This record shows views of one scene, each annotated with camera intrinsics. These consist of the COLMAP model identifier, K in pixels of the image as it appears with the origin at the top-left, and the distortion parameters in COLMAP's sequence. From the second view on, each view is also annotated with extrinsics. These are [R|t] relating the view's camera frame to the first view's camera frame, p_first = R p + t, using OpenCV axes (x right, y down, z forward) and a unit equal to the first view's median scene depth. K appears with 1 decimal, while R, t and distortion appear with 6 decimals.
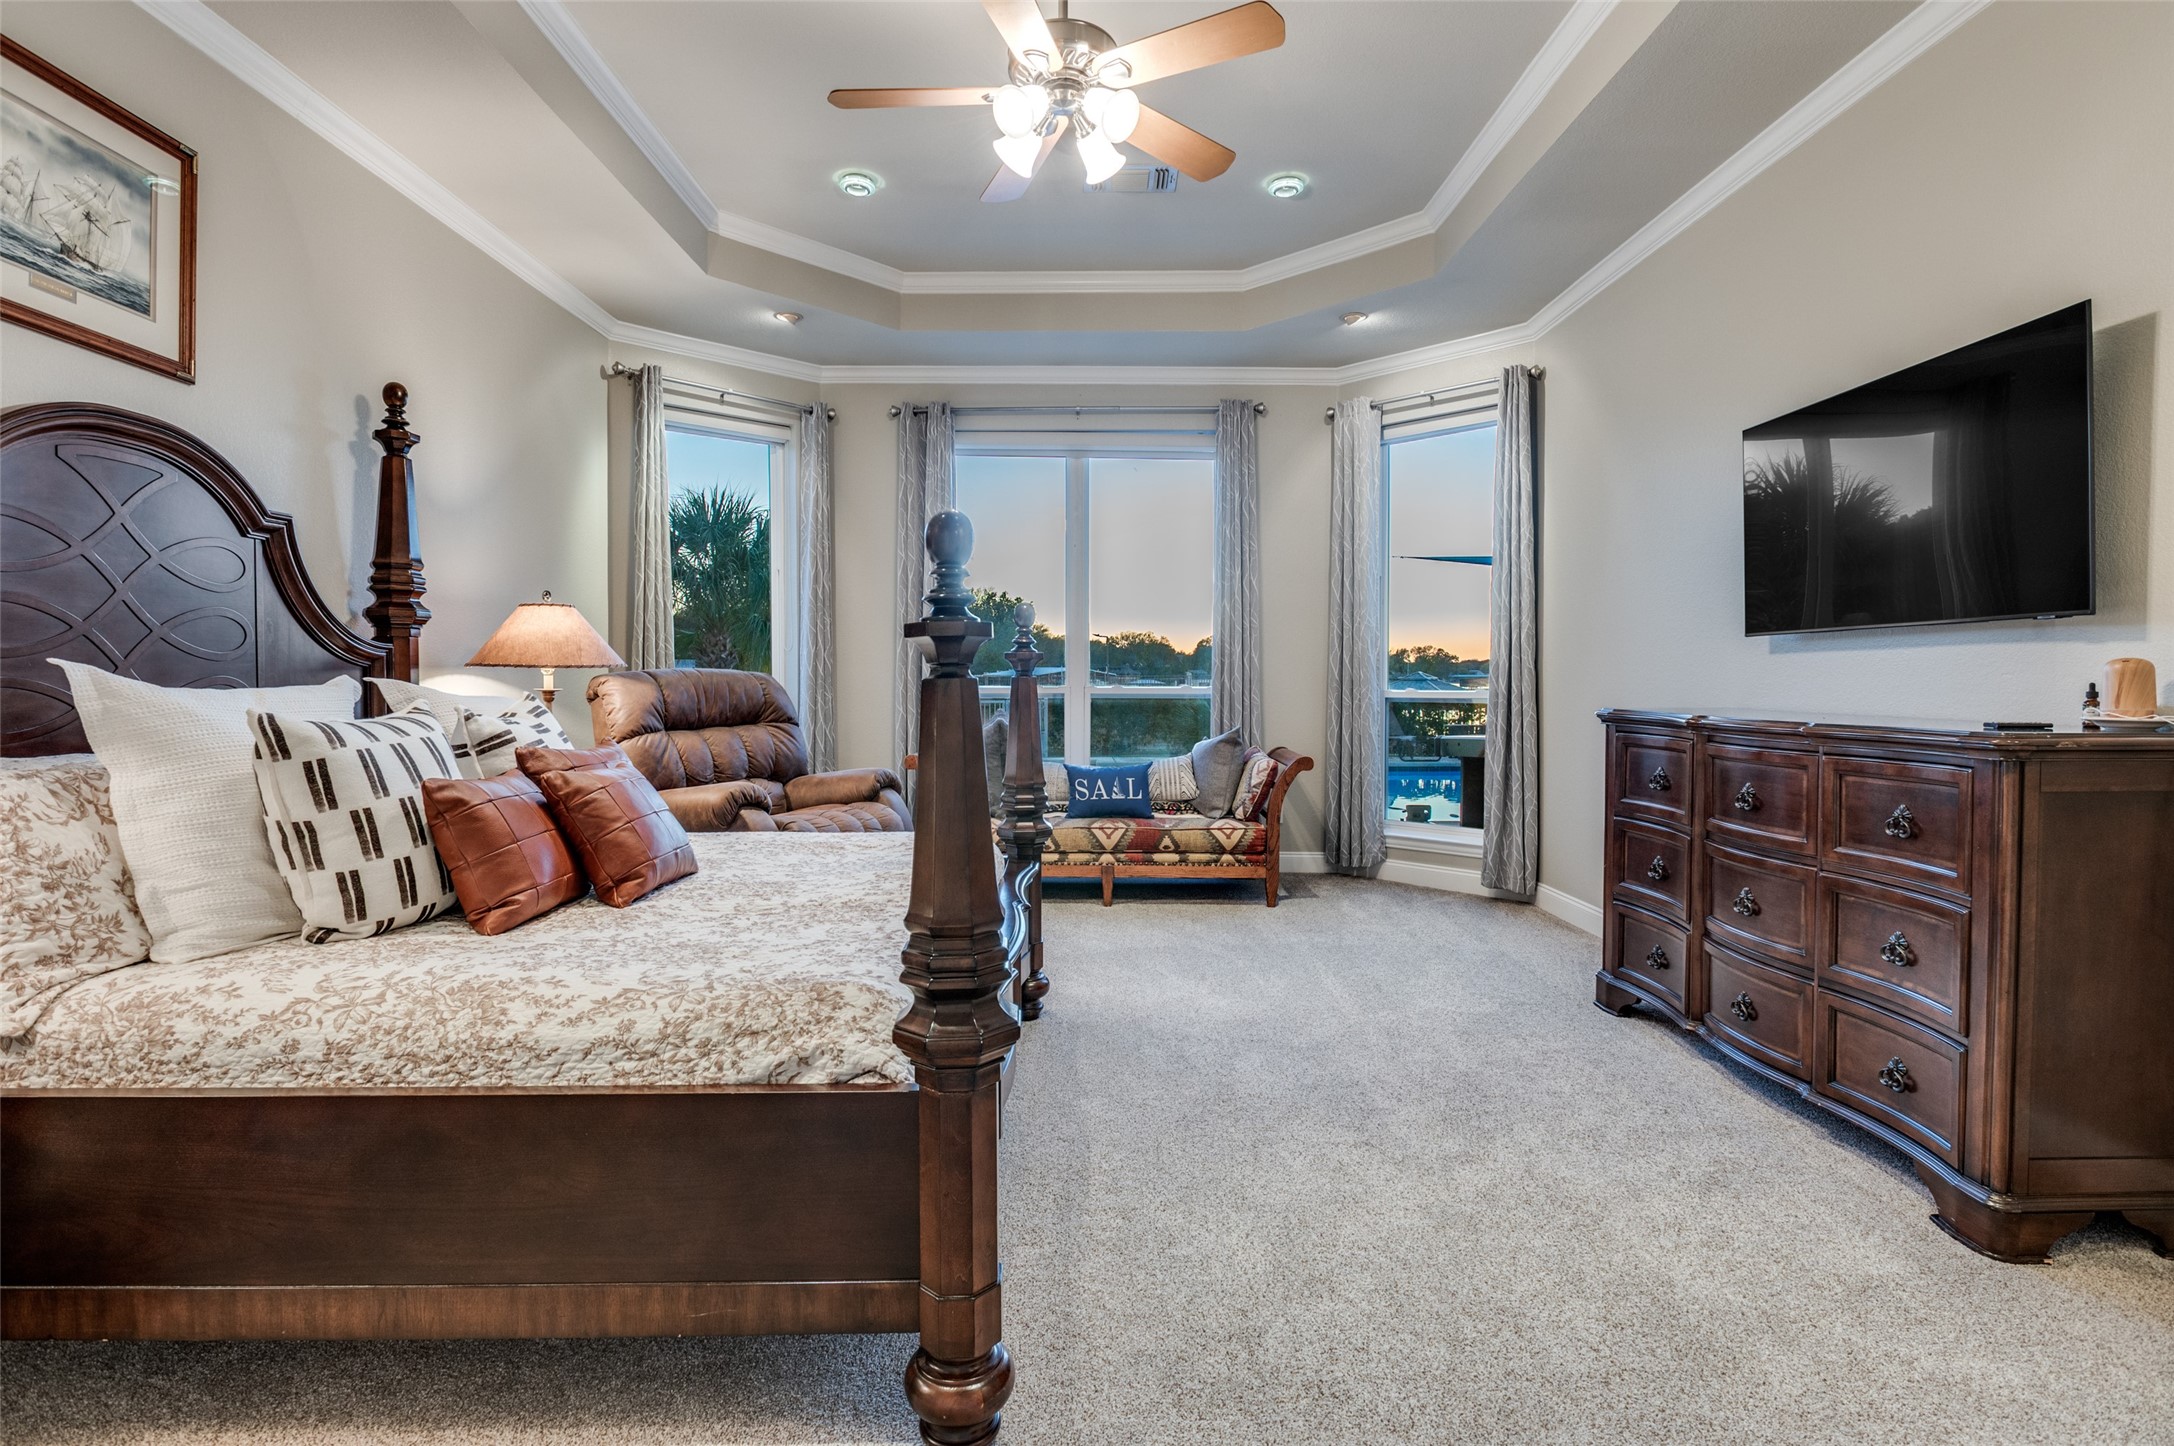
lens RADIAL K [[1056.2, 0, 1088.0], [0, 1056.2, 697.8], [0, 0, 1]] dist [-0.011676, -0.001064]
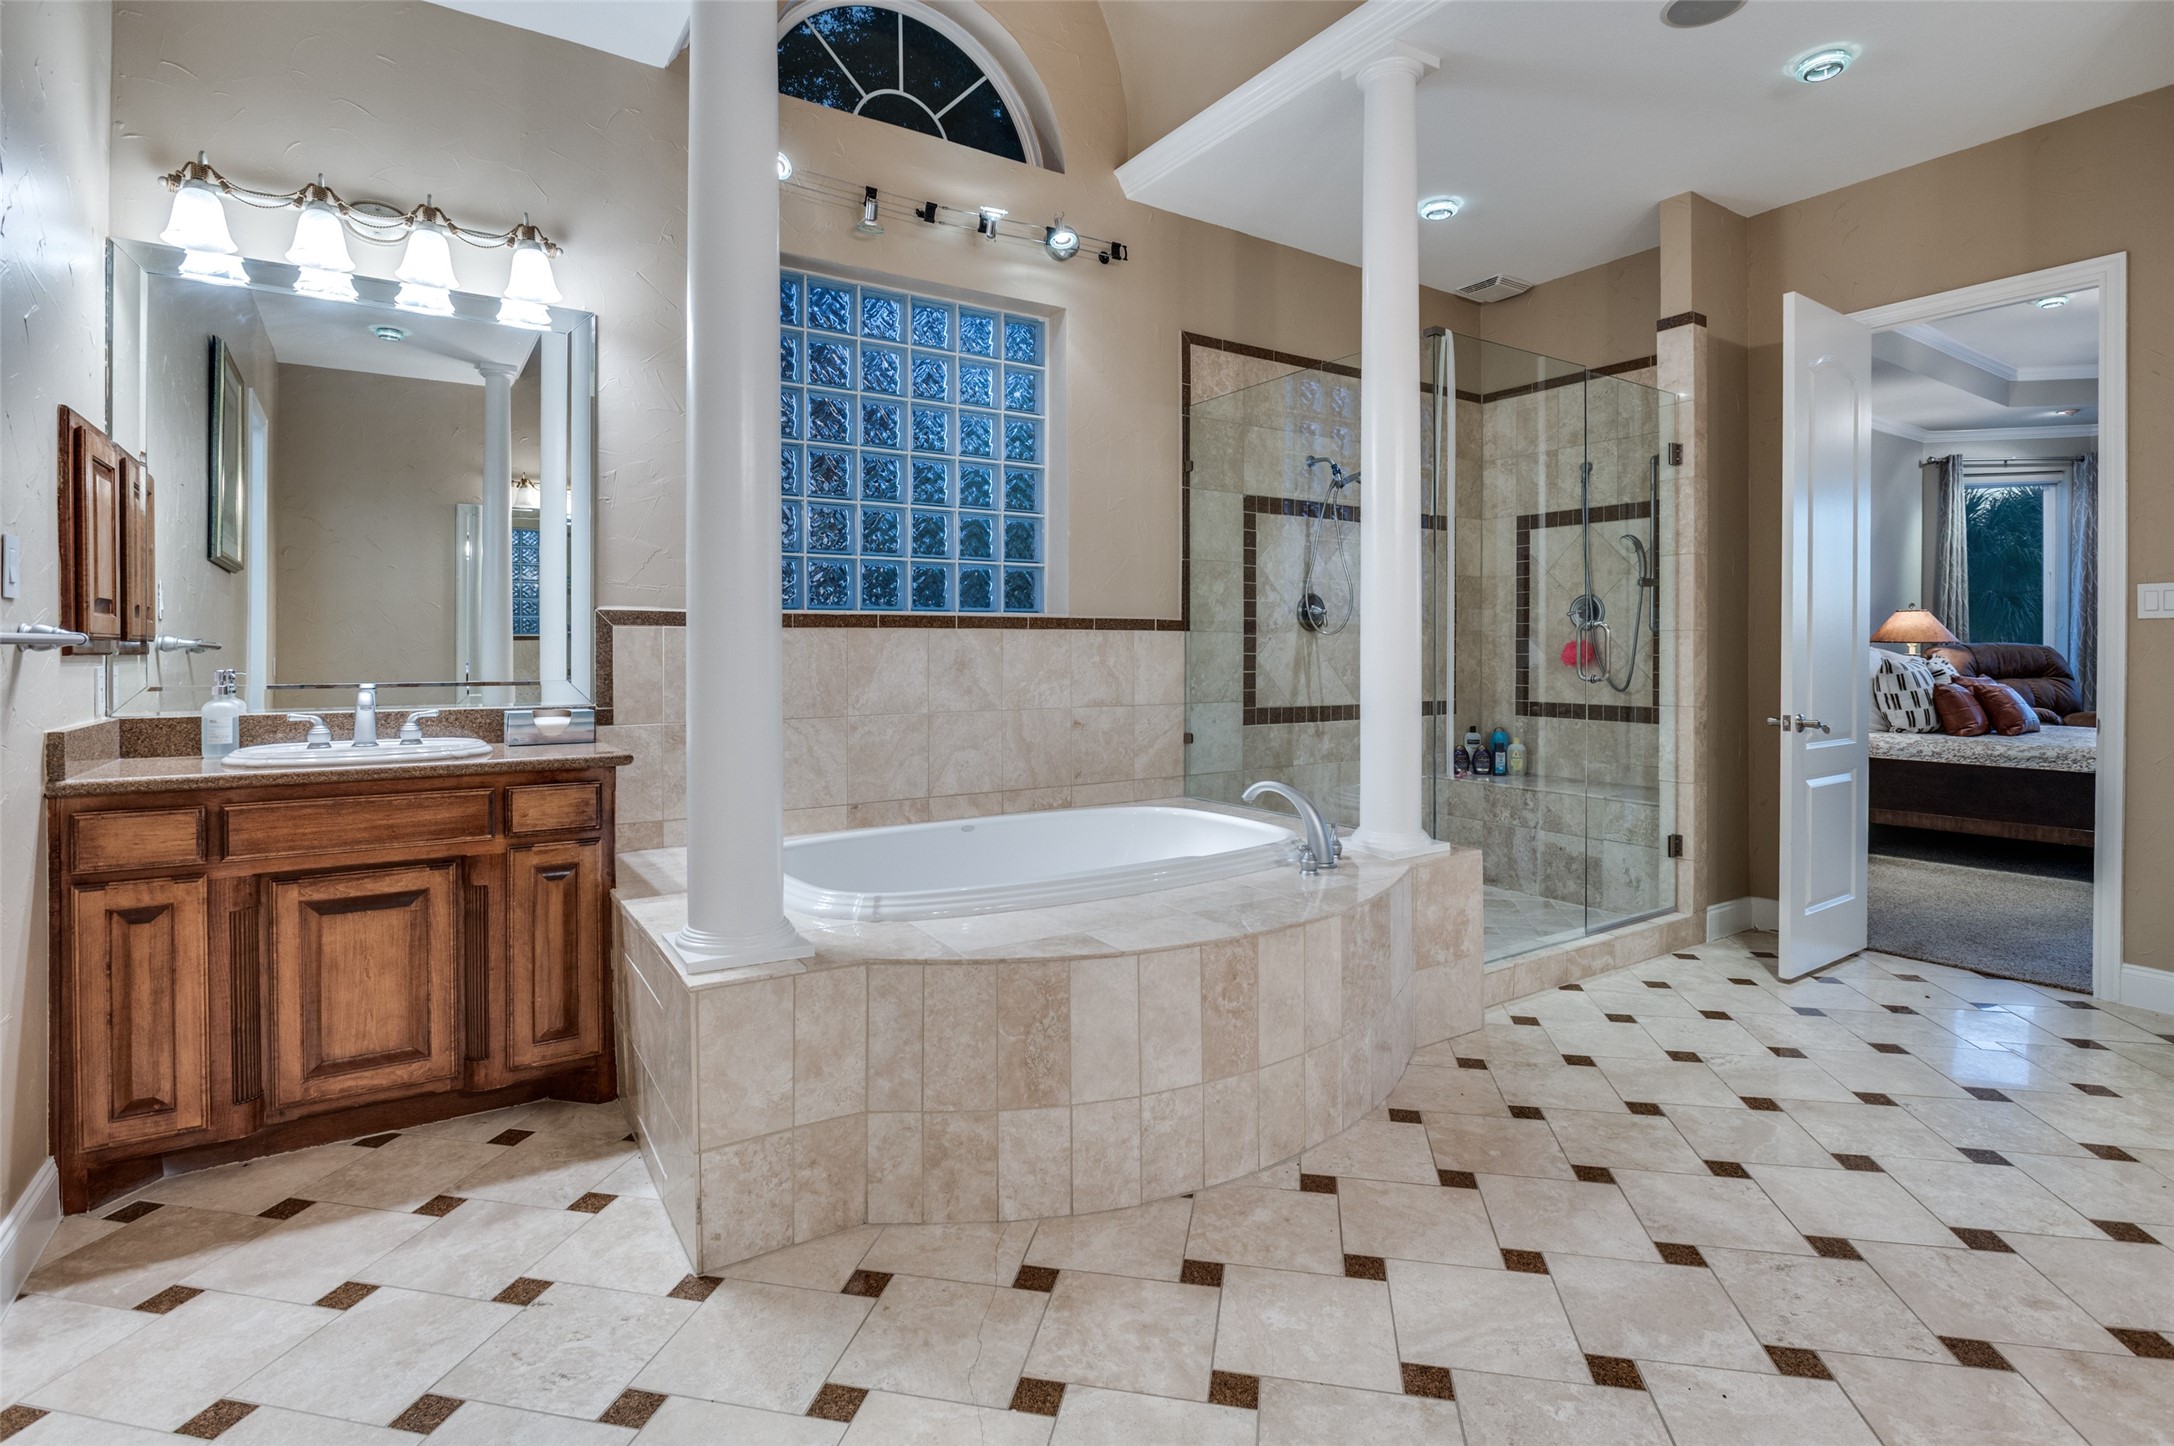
lens RADIAL K [[1035.8, 0, 1081.3], [0, 1035.8, 671.0], [0, 0, 1]] dist [-0.012031, -0.000304]
pose [[0.542552, 0.012989, -0.839922, 0.499780], [-0.011500, 0.999902, 0.008035, 0.050841], [0.839943, 0.005299, 0.542648, -2.641048]]
